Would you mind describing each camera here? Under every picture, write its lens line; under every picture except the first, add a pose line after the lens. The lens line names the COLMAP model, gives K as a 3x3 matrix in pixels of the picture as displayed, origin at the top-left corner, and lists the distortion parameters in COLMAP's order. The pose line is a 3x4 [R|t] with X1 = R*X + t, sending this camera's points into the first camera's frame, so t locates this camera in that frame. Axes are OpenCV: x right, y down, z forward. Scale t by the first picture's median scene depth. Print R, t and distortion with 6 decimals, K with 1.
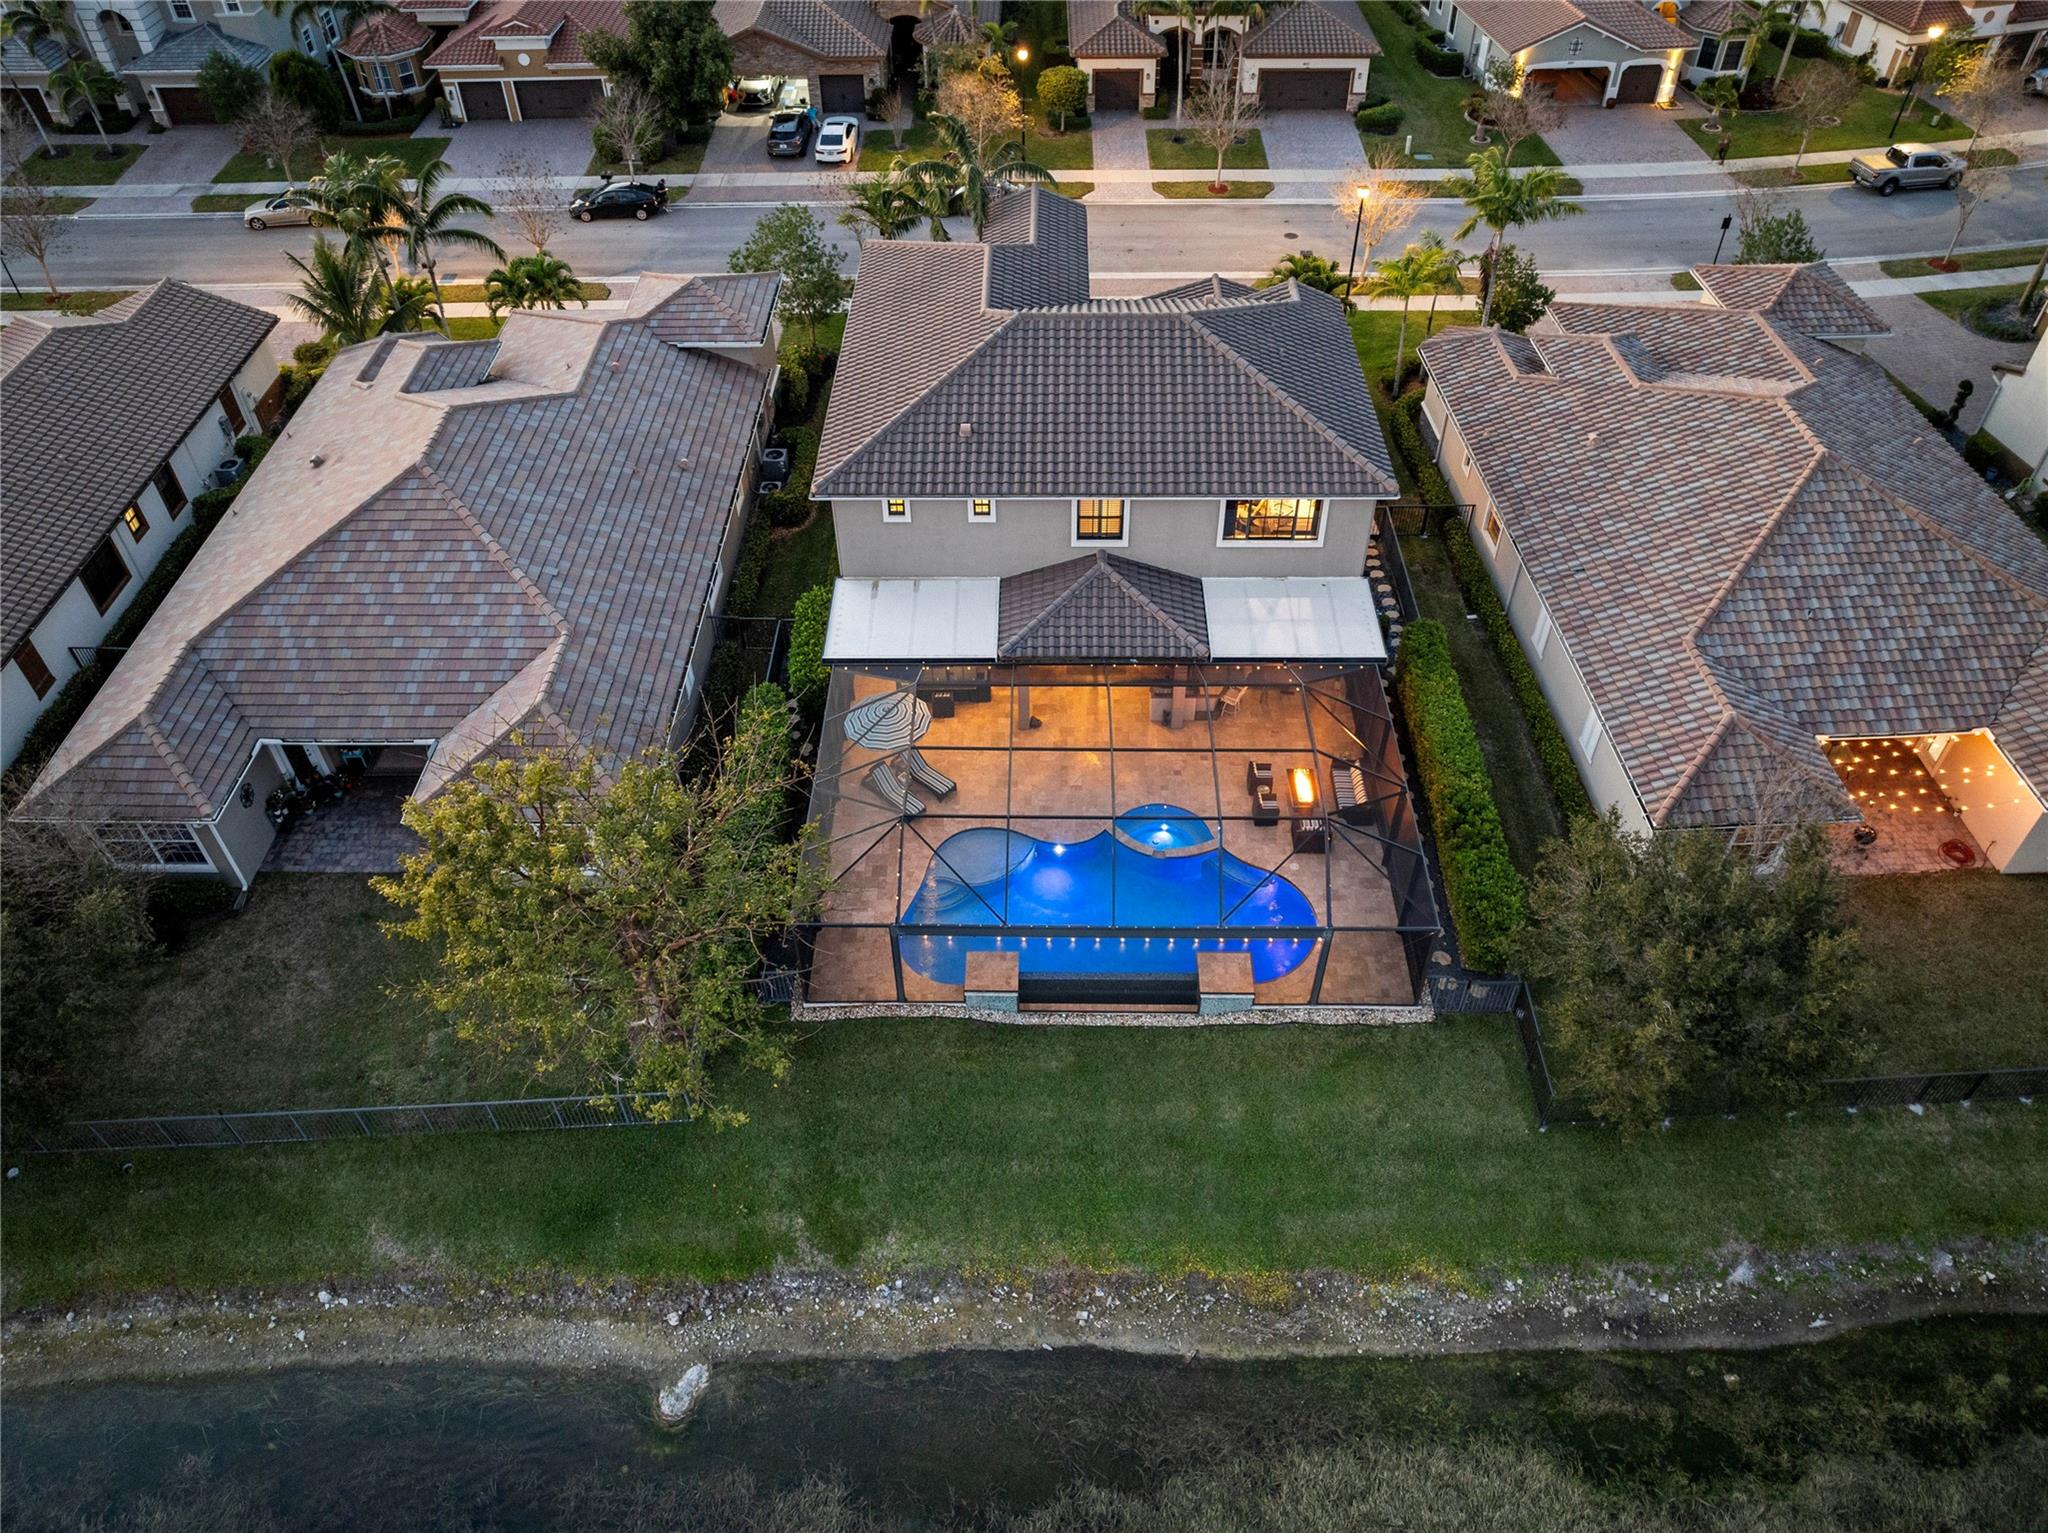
lens RADIAL K [[1460.3, 0, 1034.5], [0, 1460.3, 737.1], [0, 0, 1]] dist [-0.031751, 0.002549]
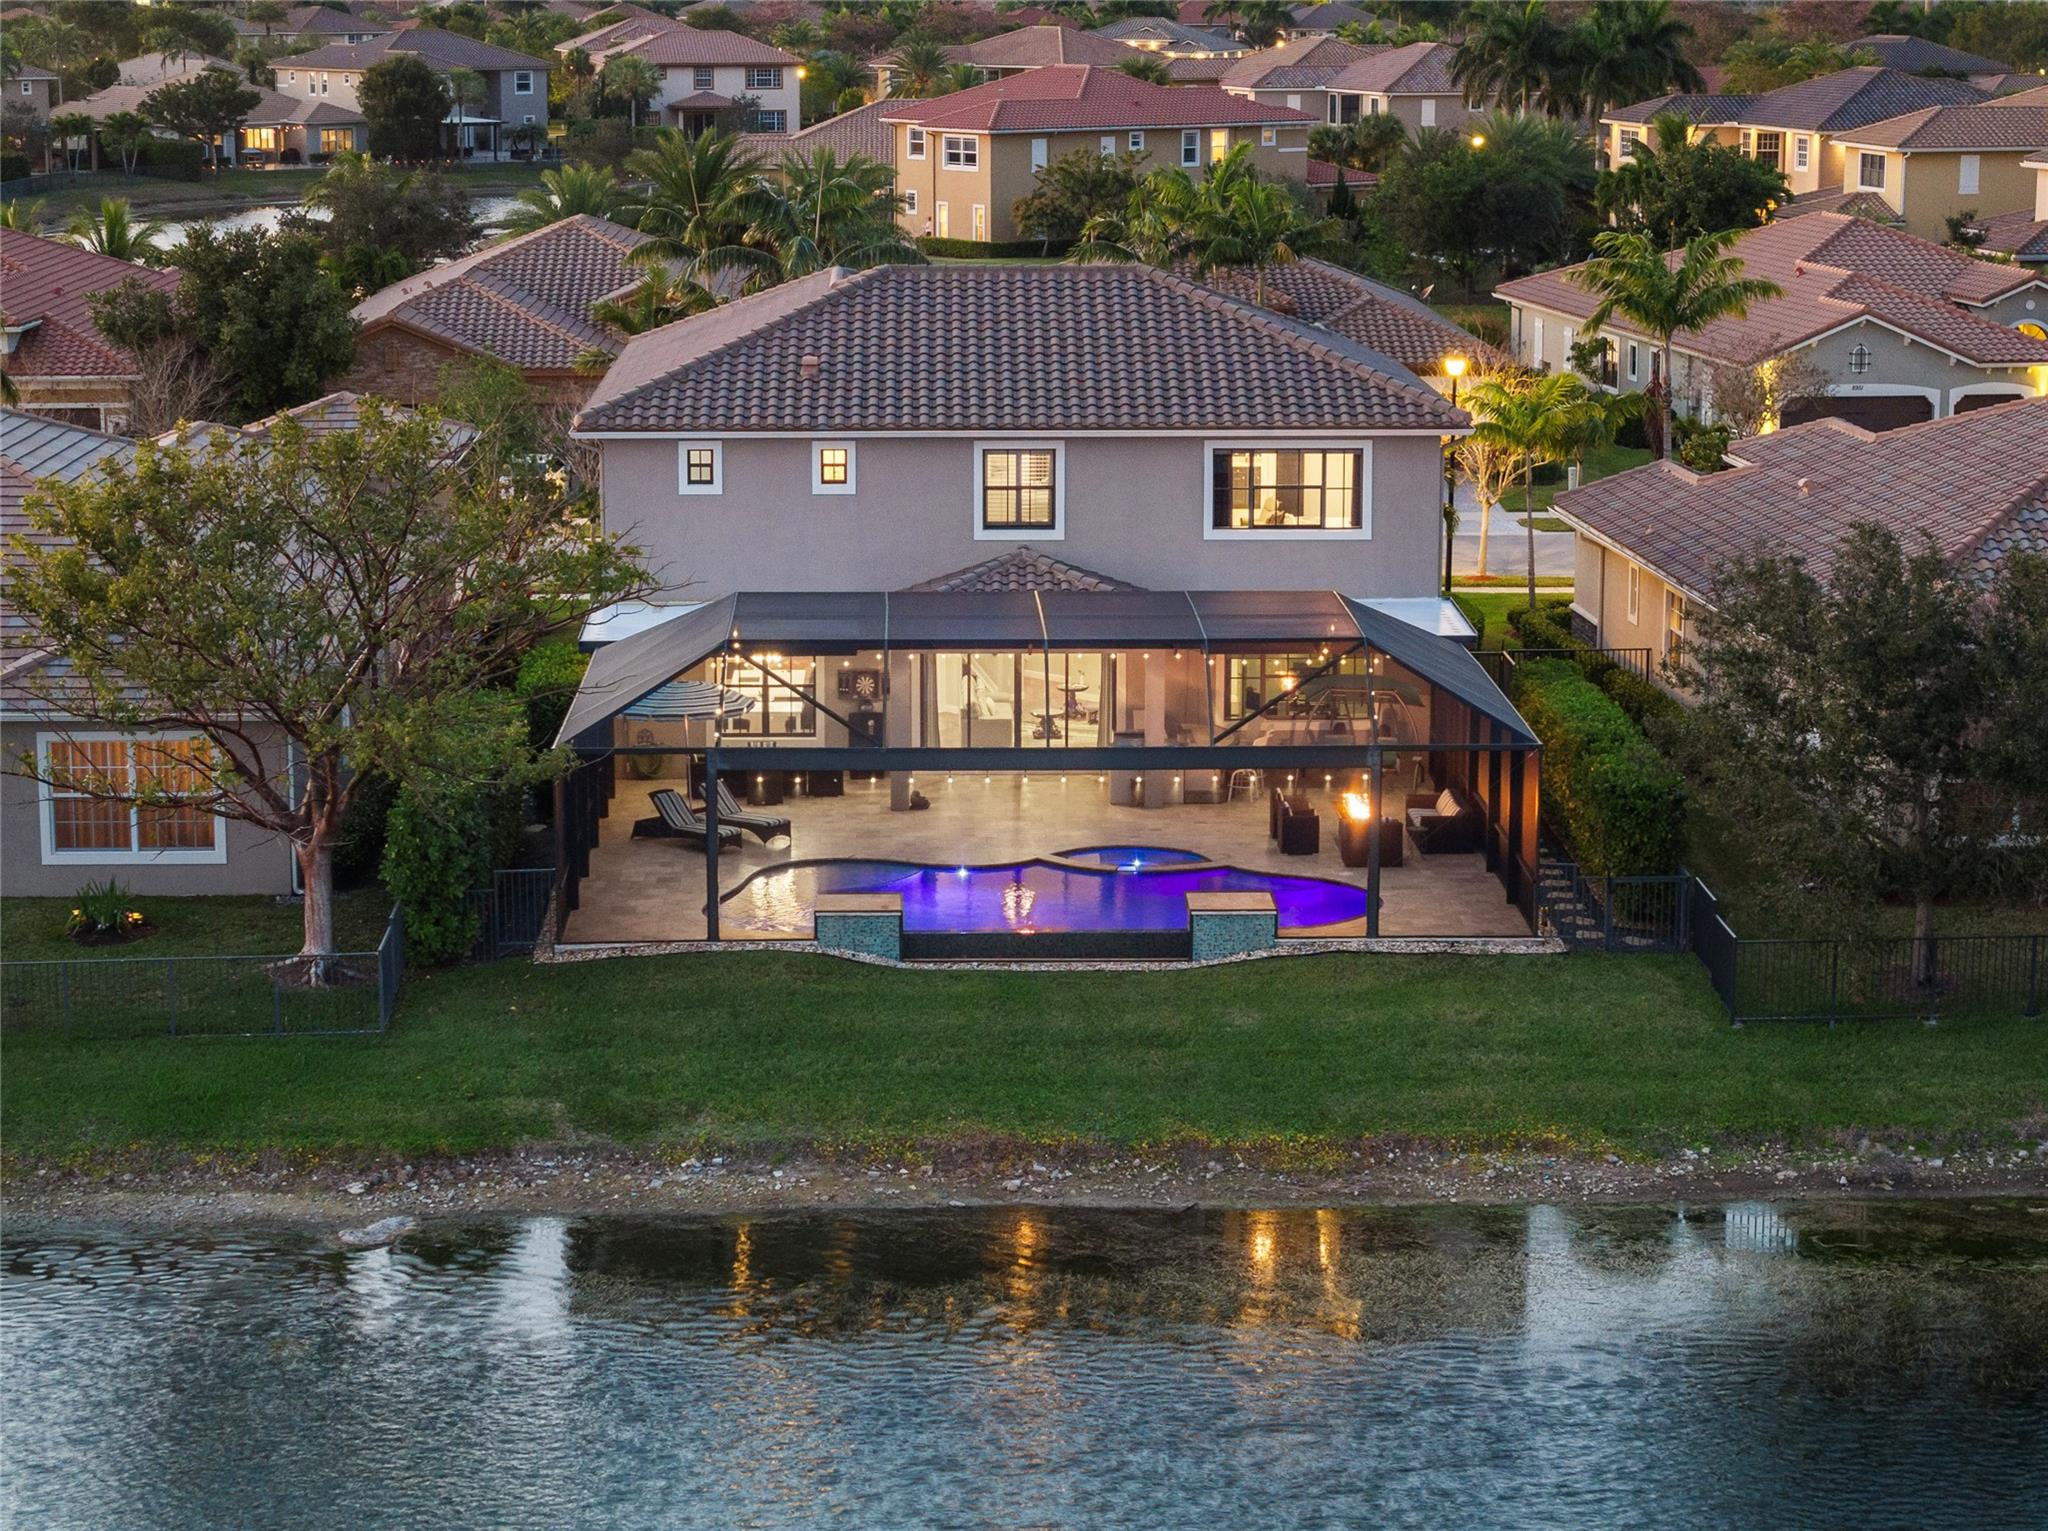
lens RADIAL K [[4151.6, 0, 1024.0], [0, 4151.6, 765.5], [0, 0, 1]] dist [-0.072649, 0.609090]
pose [[0.999163, -0.000802, 0.040900, -0.031251], [0.022759, 0.841688, -0.539484, 1.077327], [-0.033992, 0.539964, 0.841002, -0.534408]]
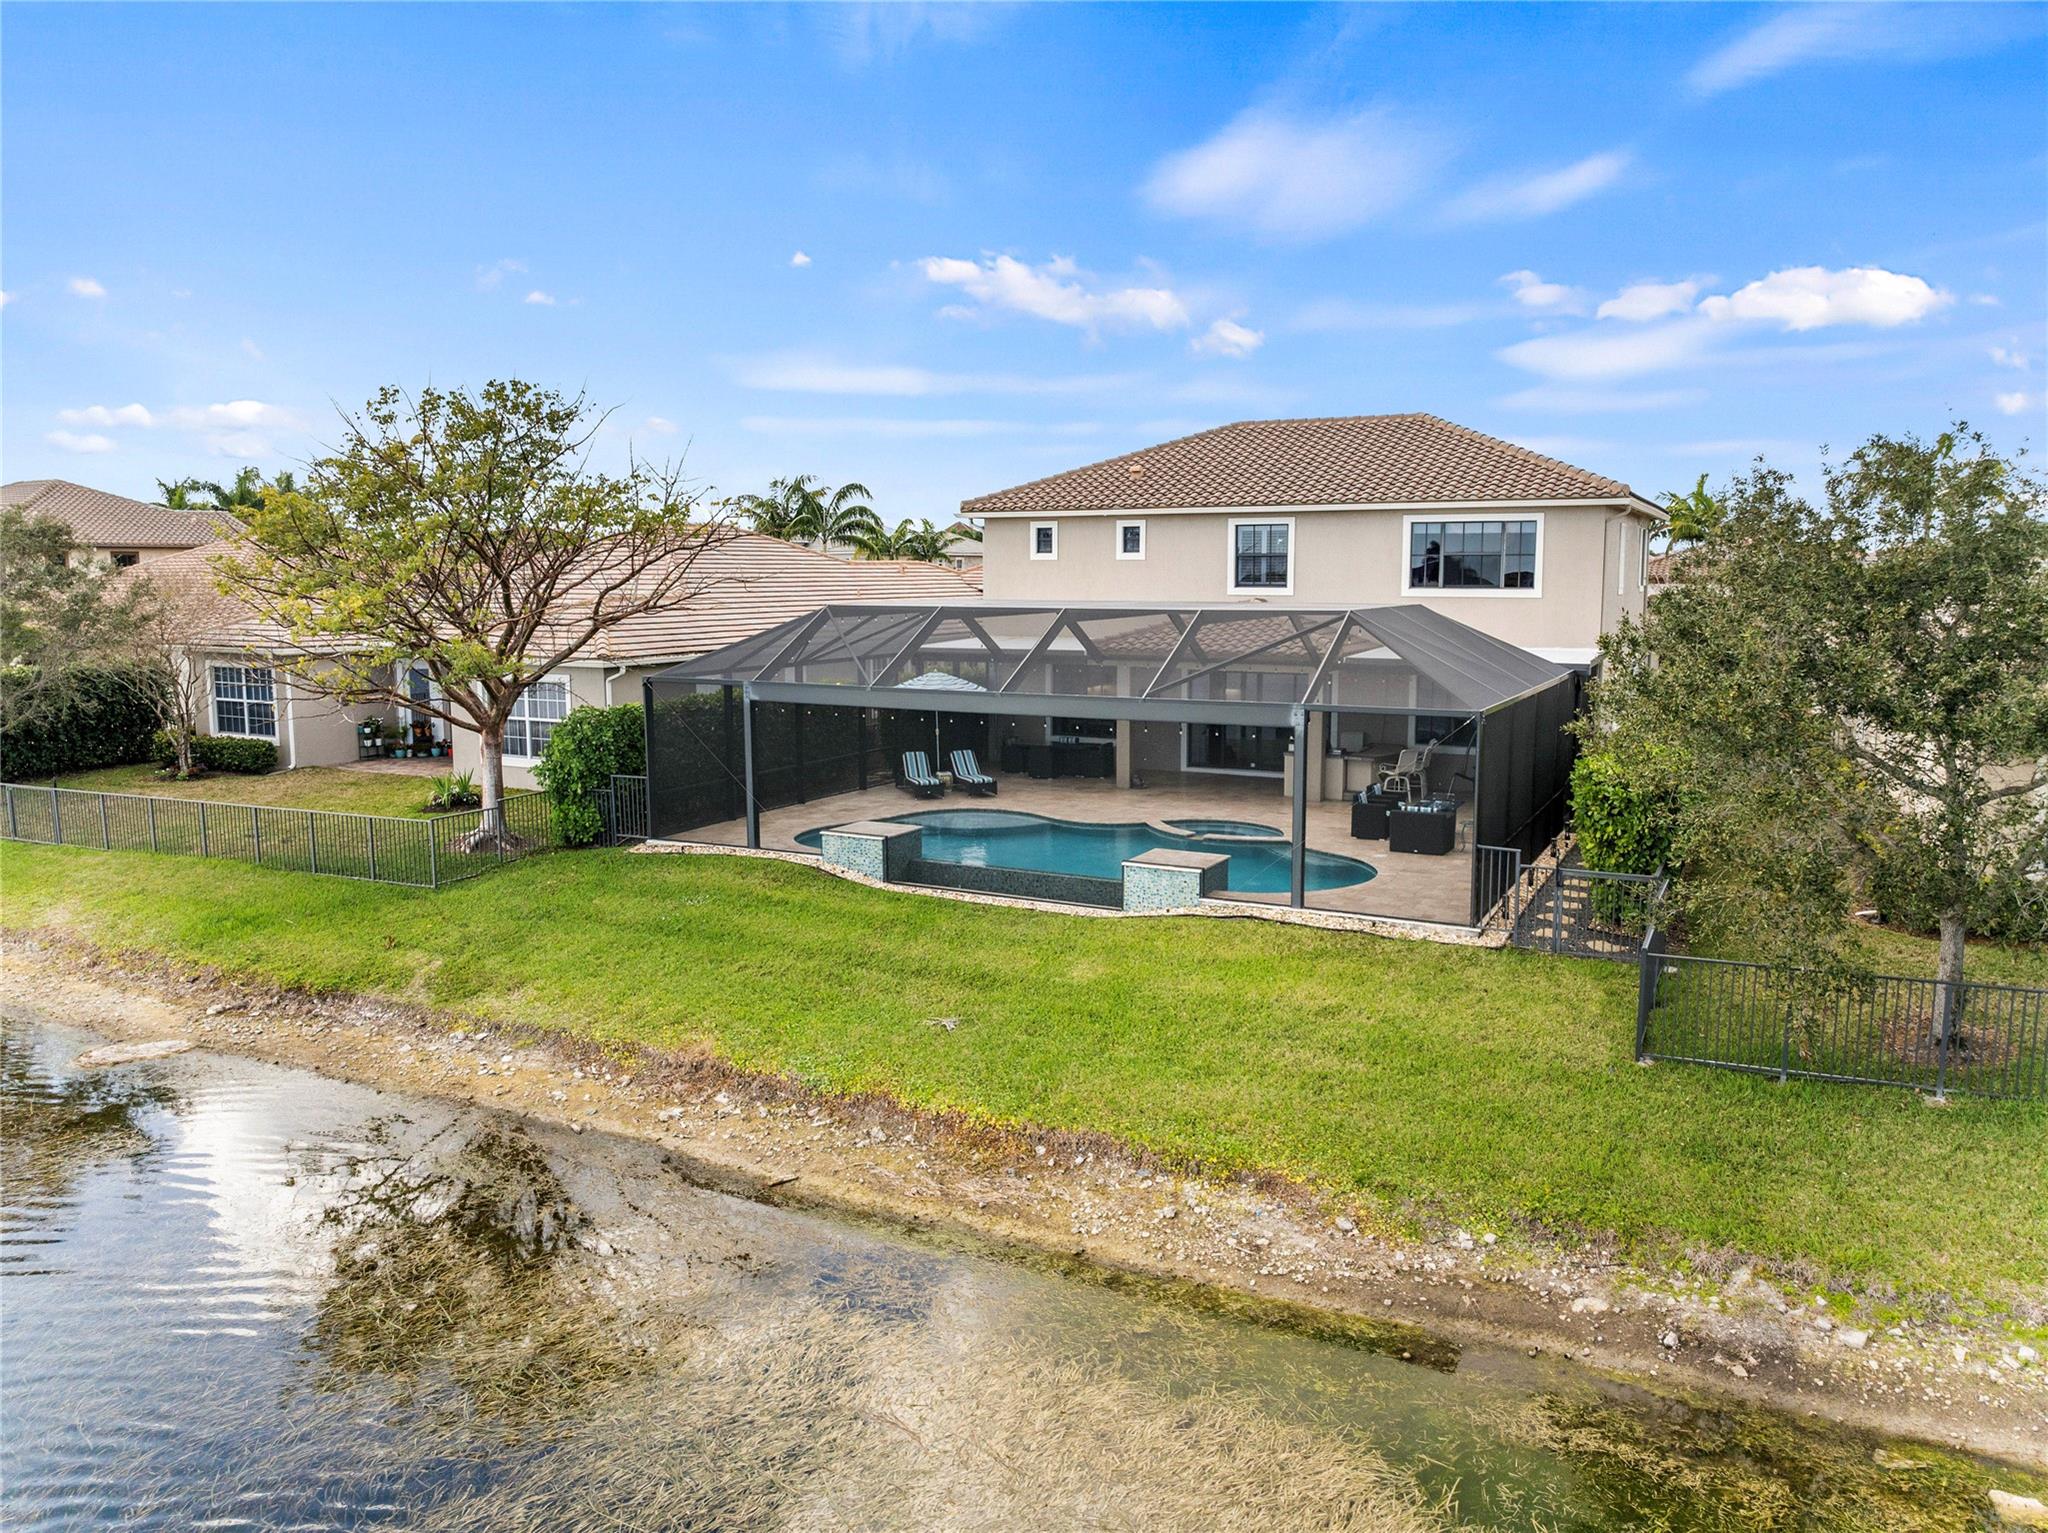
lens RADIAL K [[1460.3, 0, 1034.5], [0, 1460.3, 737.1], [0, 0, 1]] dist [-0.031751, 0.002549]
pose [[0.889722, 0.055663, -0.453096, 0.362129], [-0.318598, 0.786556, -0.528985, 0.479077], [0.326941, 0.615005, 0.717550, 0.488618]]
